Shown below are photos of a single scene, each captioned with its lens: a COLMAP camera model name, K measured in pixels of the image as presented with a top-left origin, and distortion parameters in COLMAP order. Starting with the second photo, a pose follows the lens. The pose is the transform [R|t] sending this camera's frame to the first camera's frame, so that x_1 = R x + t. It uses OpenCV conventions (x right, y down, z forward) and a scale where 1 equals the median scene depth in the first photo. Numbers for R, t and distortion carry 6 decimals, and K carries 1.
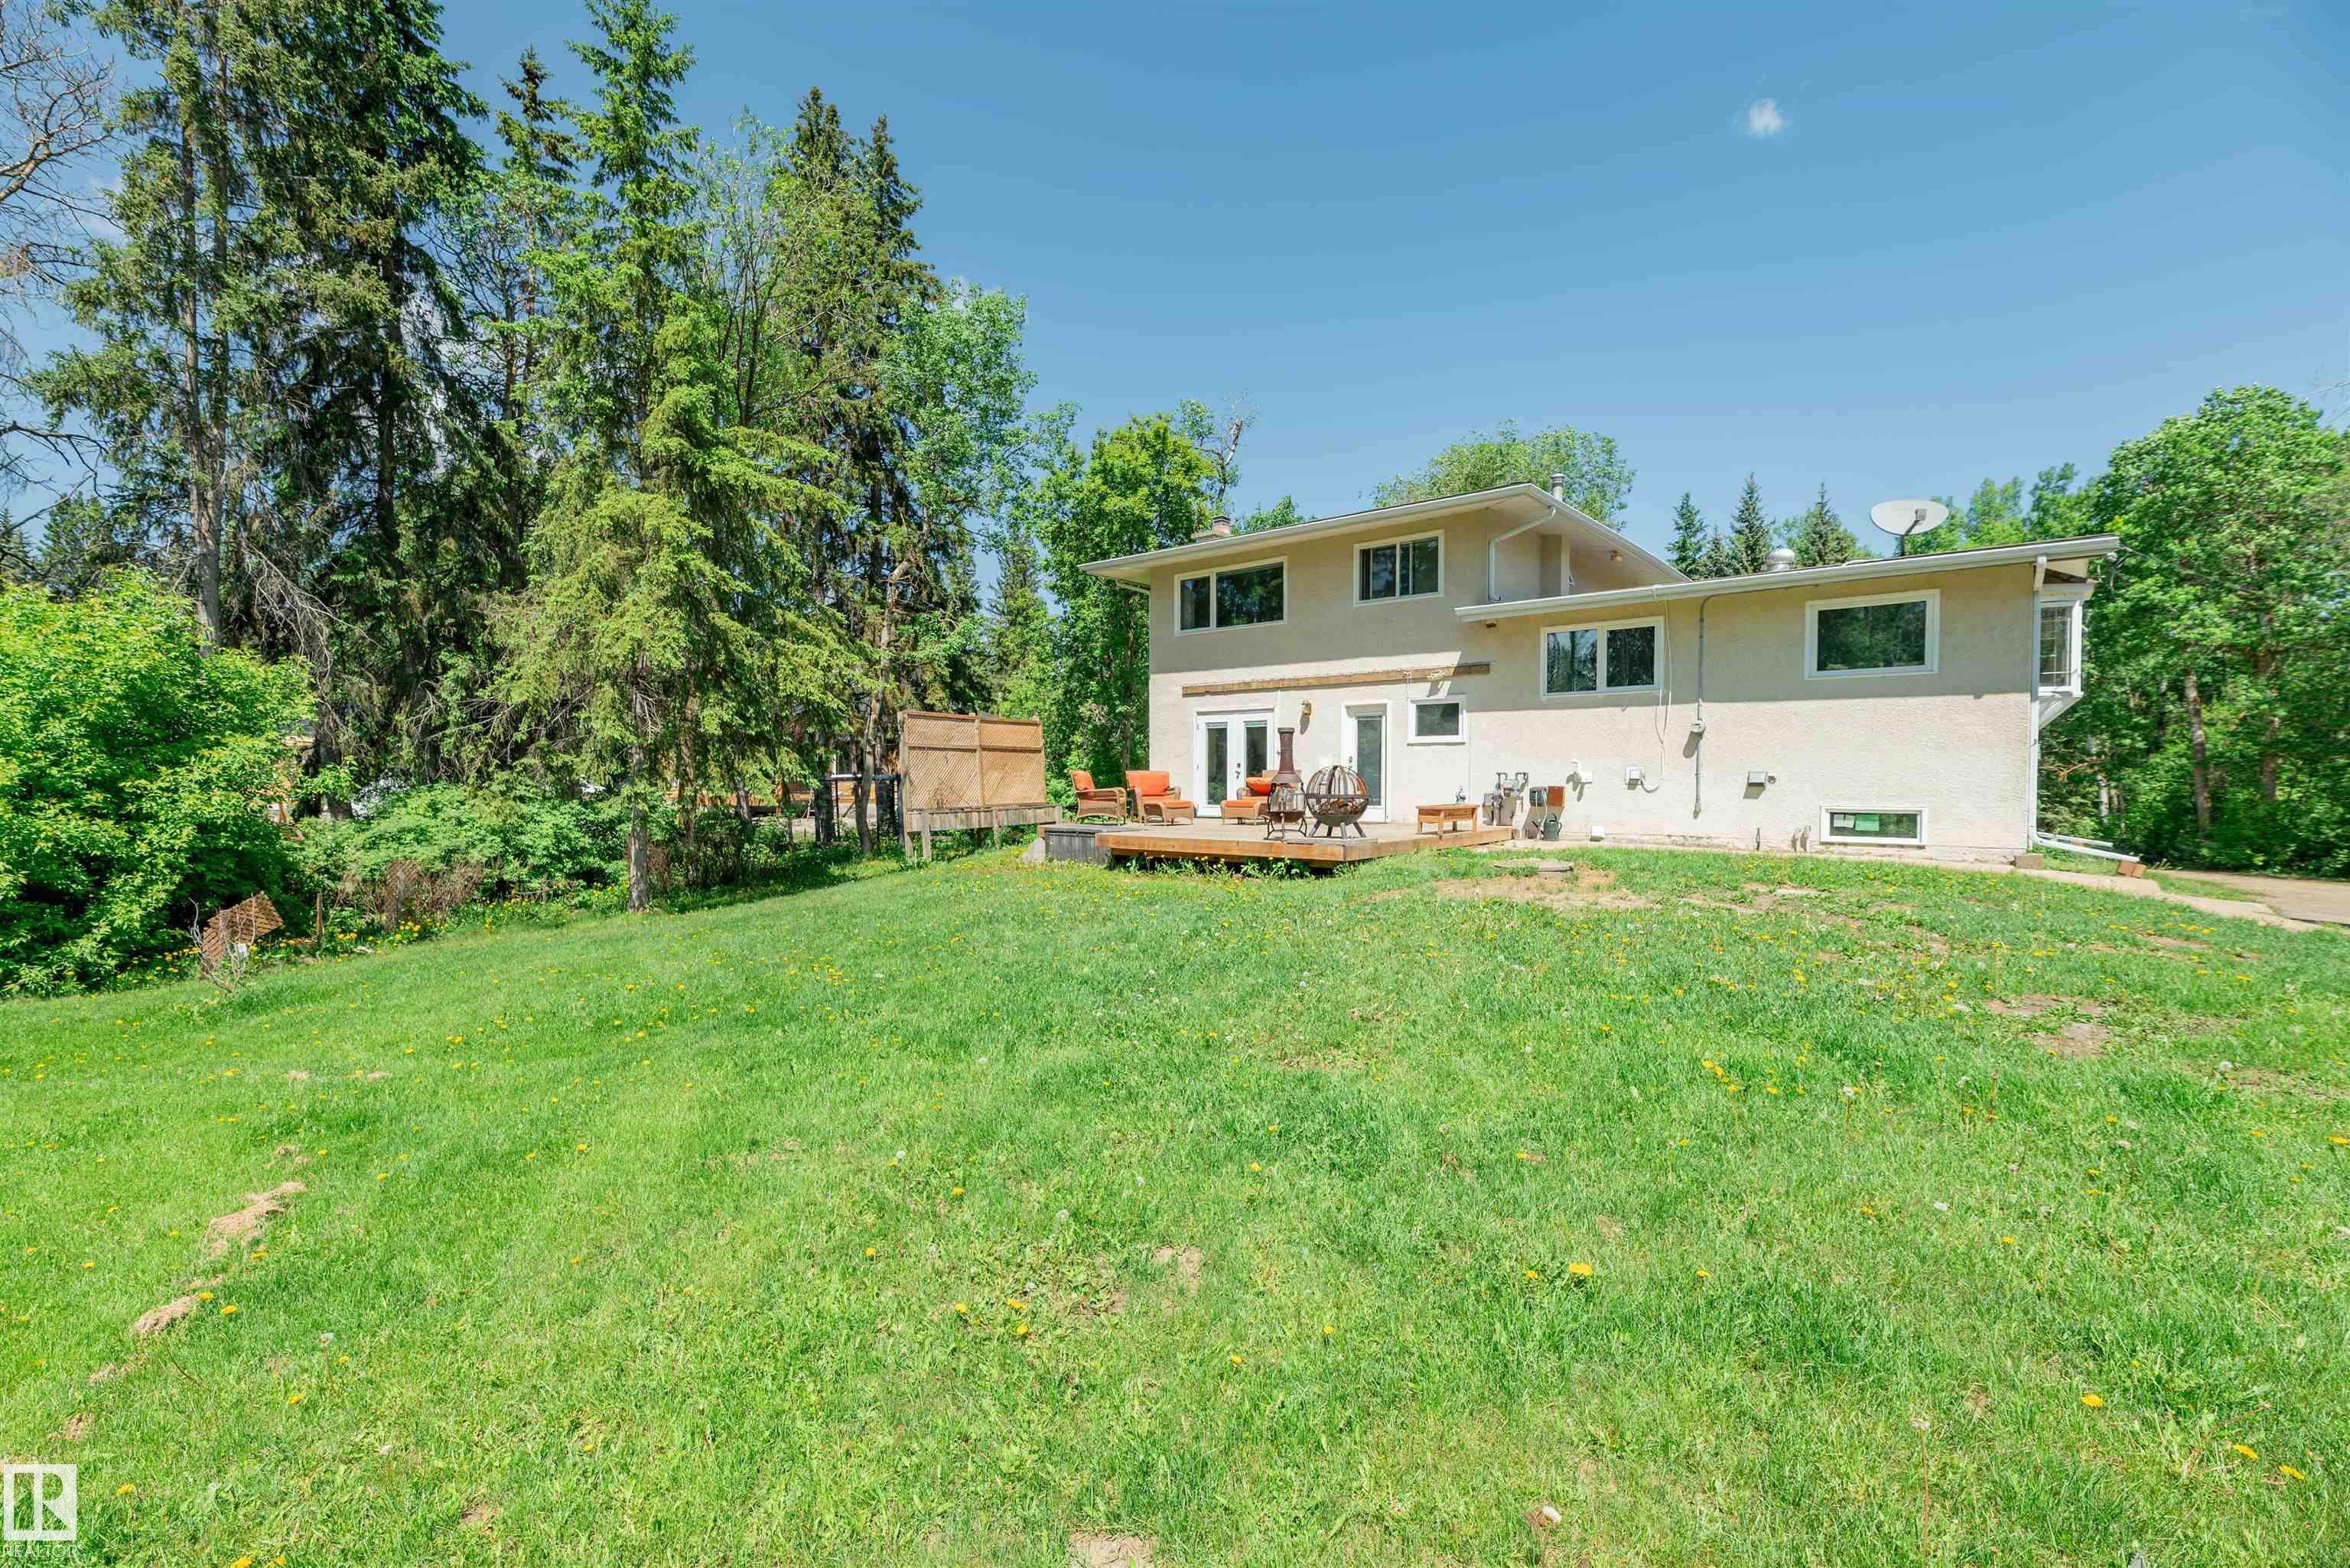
lens RADIAL K [[956.5, 0, 1170.4], [0, 956.5, 789.1], [0, 0, 1]] dist [0.006888, 0.000364]
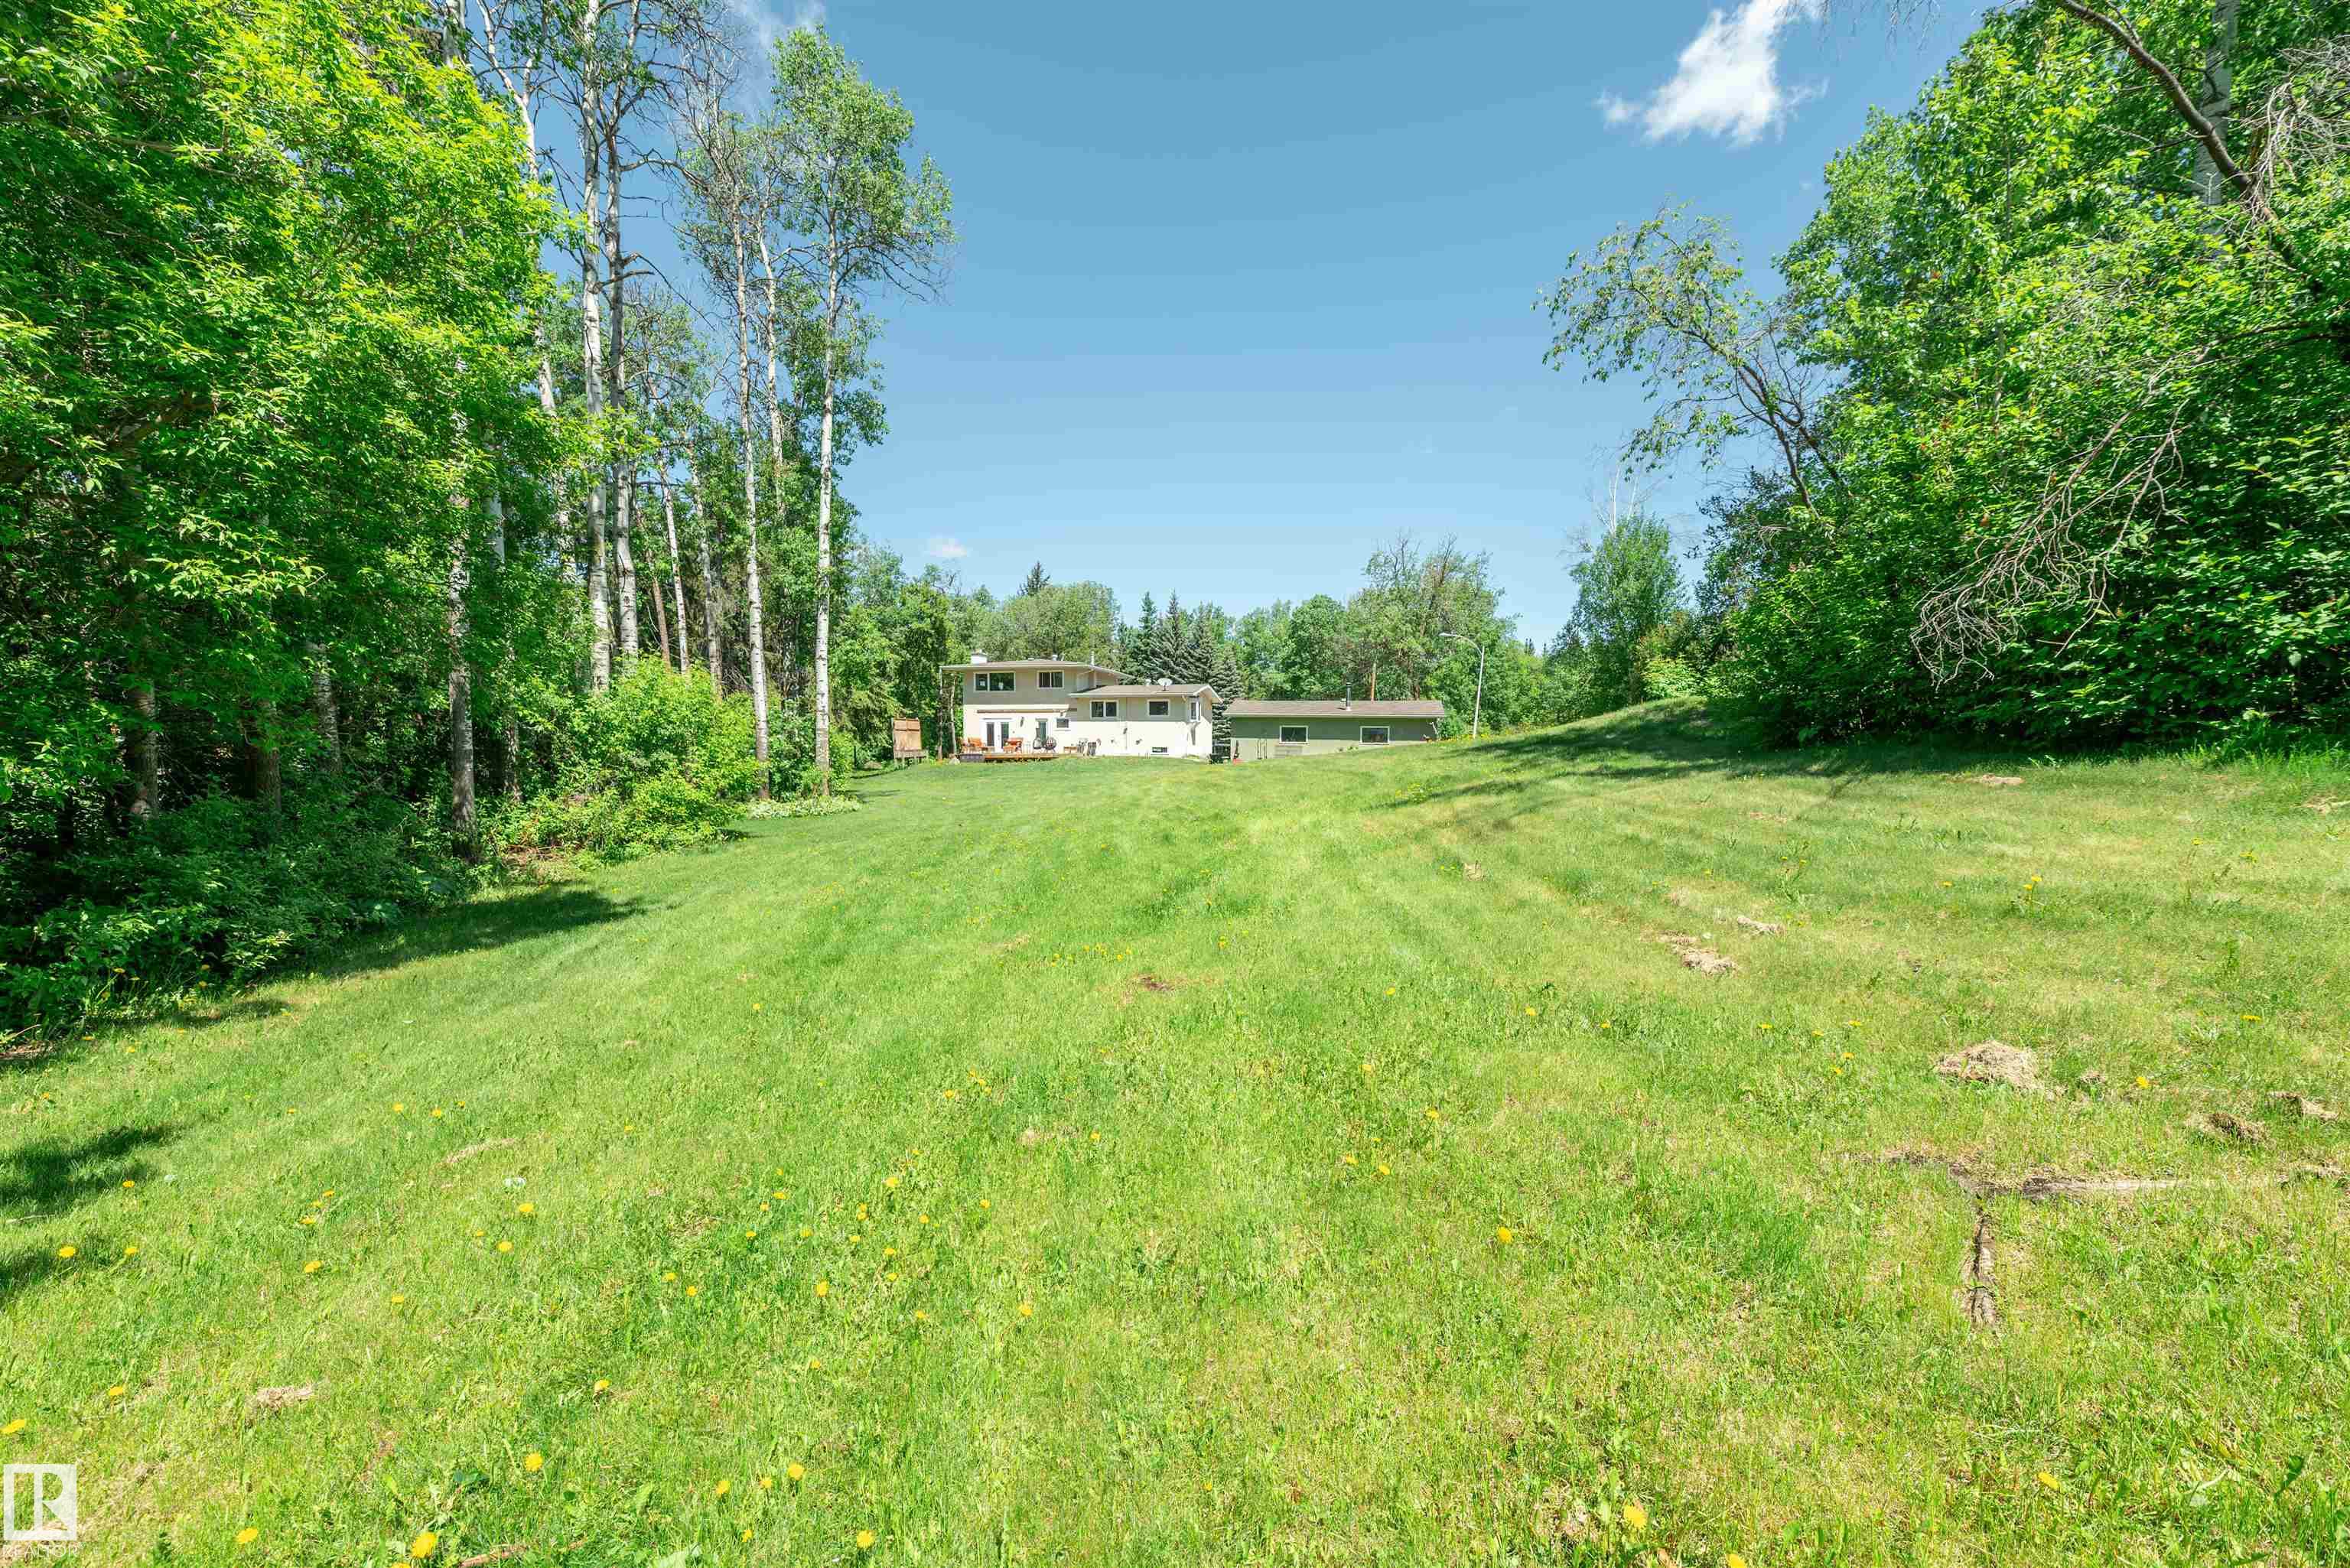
lens RADIAL K [[956.5, 0, 1175.0], [0, 956.5, 778.1], [0, 0, 1]] dist [0.006888, 0.000364]
pose [[0.882929, -0.017598, 0.469177, -0.977678], [0.008458, 0.999731, 0.021582, 0.054786], [-0.469431, -0.015087, 0.882840, -2.231325]]
